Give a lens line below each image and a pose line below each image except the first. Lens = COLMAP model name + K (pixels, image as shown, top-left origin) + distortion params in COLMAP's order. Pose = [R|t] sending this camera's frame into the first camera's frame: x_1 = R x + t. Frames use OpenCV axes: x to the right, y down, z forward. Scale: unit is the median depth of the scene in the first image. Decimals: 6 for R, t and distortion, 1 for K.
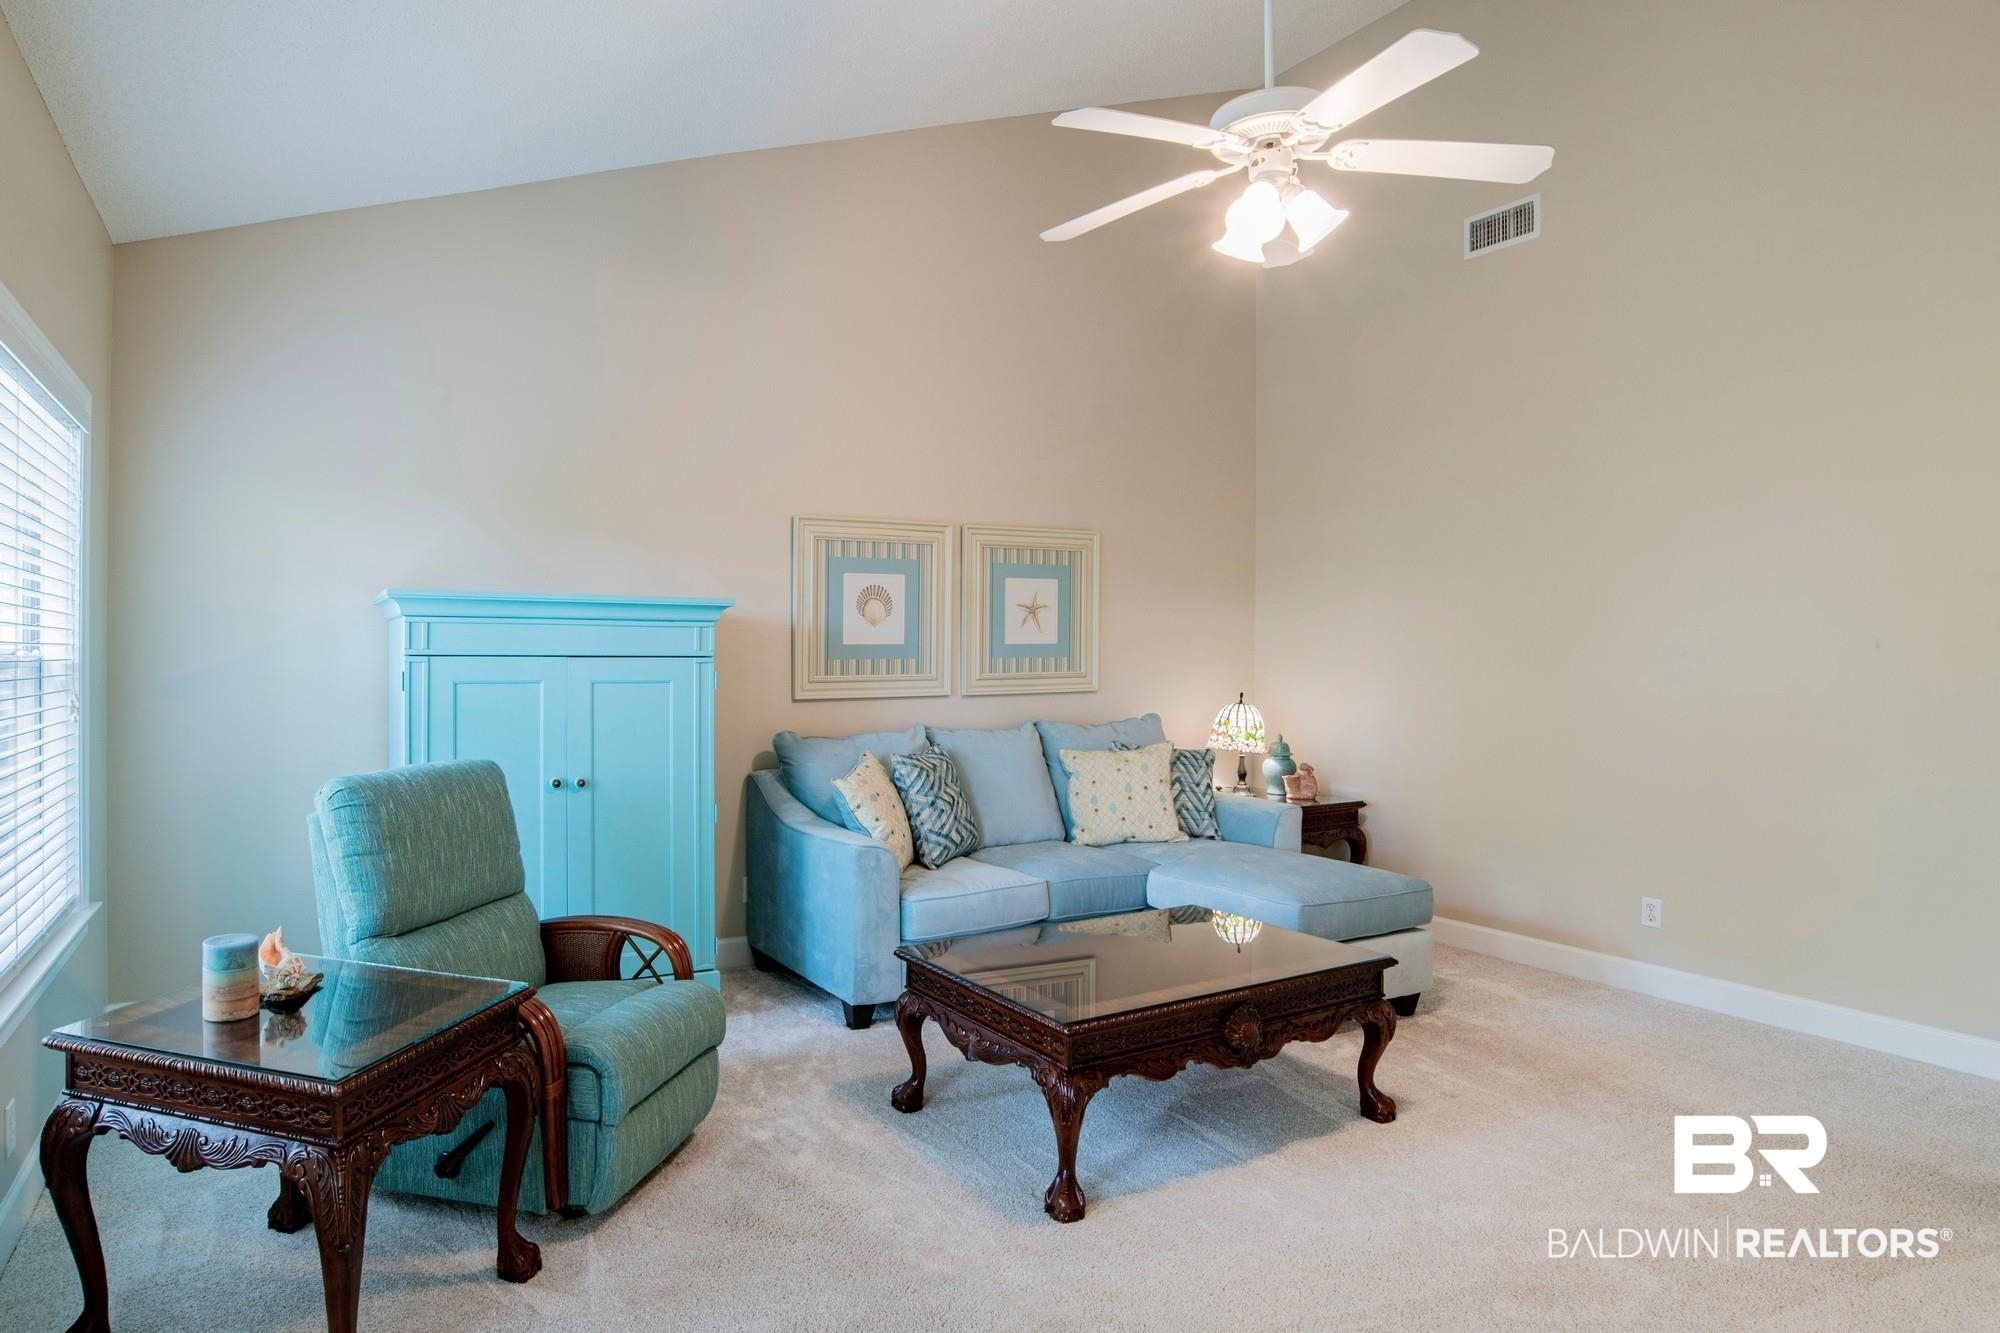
lens RADIAL K [[1036.5, 0, 1000.0], [0, 1036.5, 666.5], [0, 0, 1]] dist [-0.068510, 0.016656]
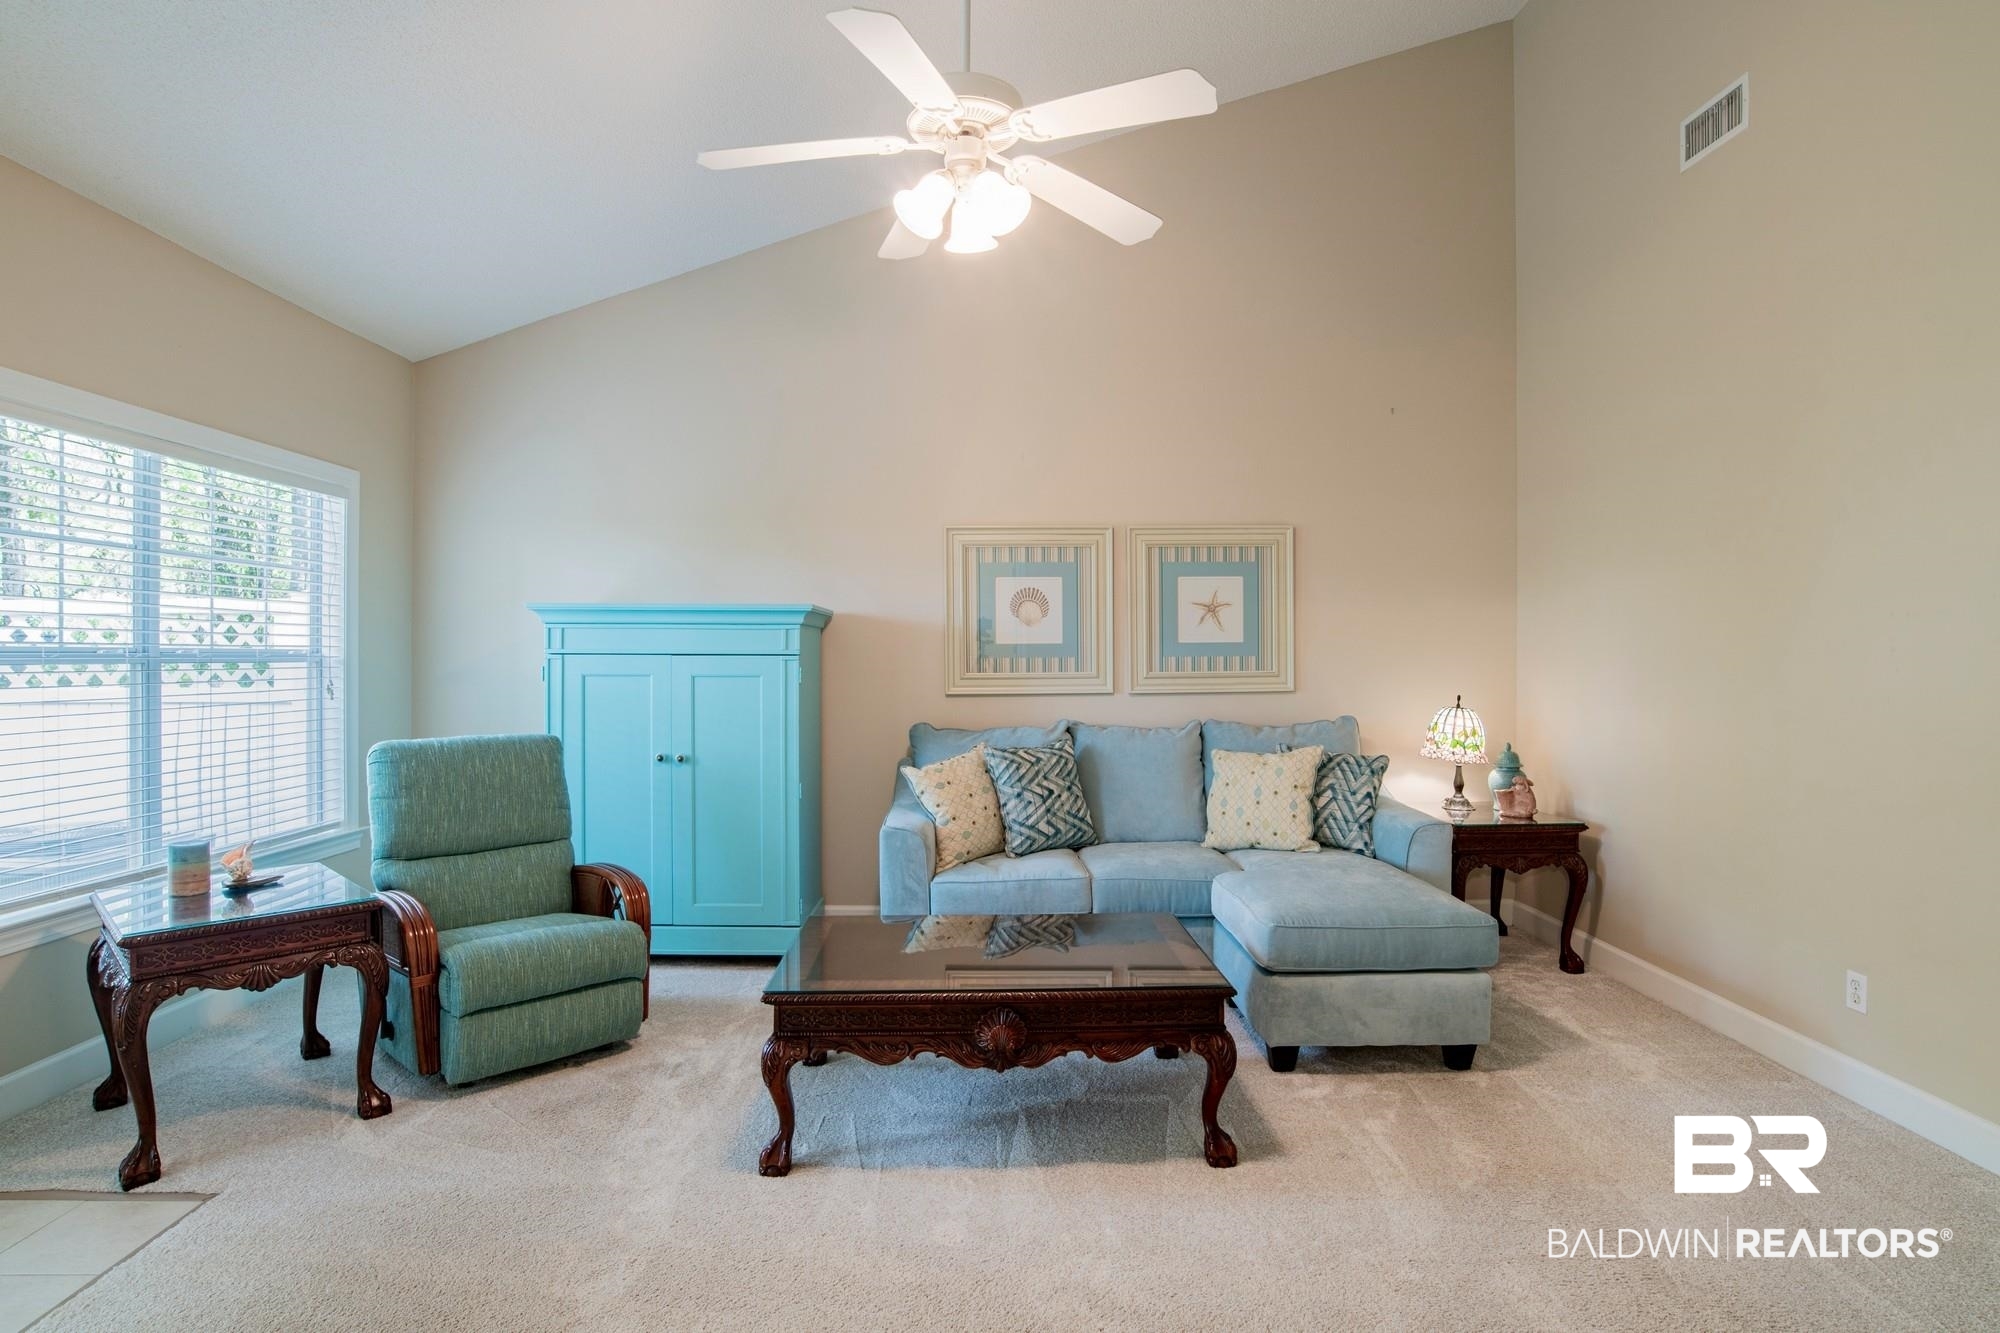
lens RADIAL K [[996.7, 0, 1000.0], [0, 996.7, 666.5], [0, 0, 1]] dist [-0.066447, 0.017570]
pose [[0.906934, 0.003083, -0.421261, 0.297354], [-0.003469, 0.999994, -0.000152, 0.002152], [0.421258, 0.001599, 0.906939, 0.066669]]
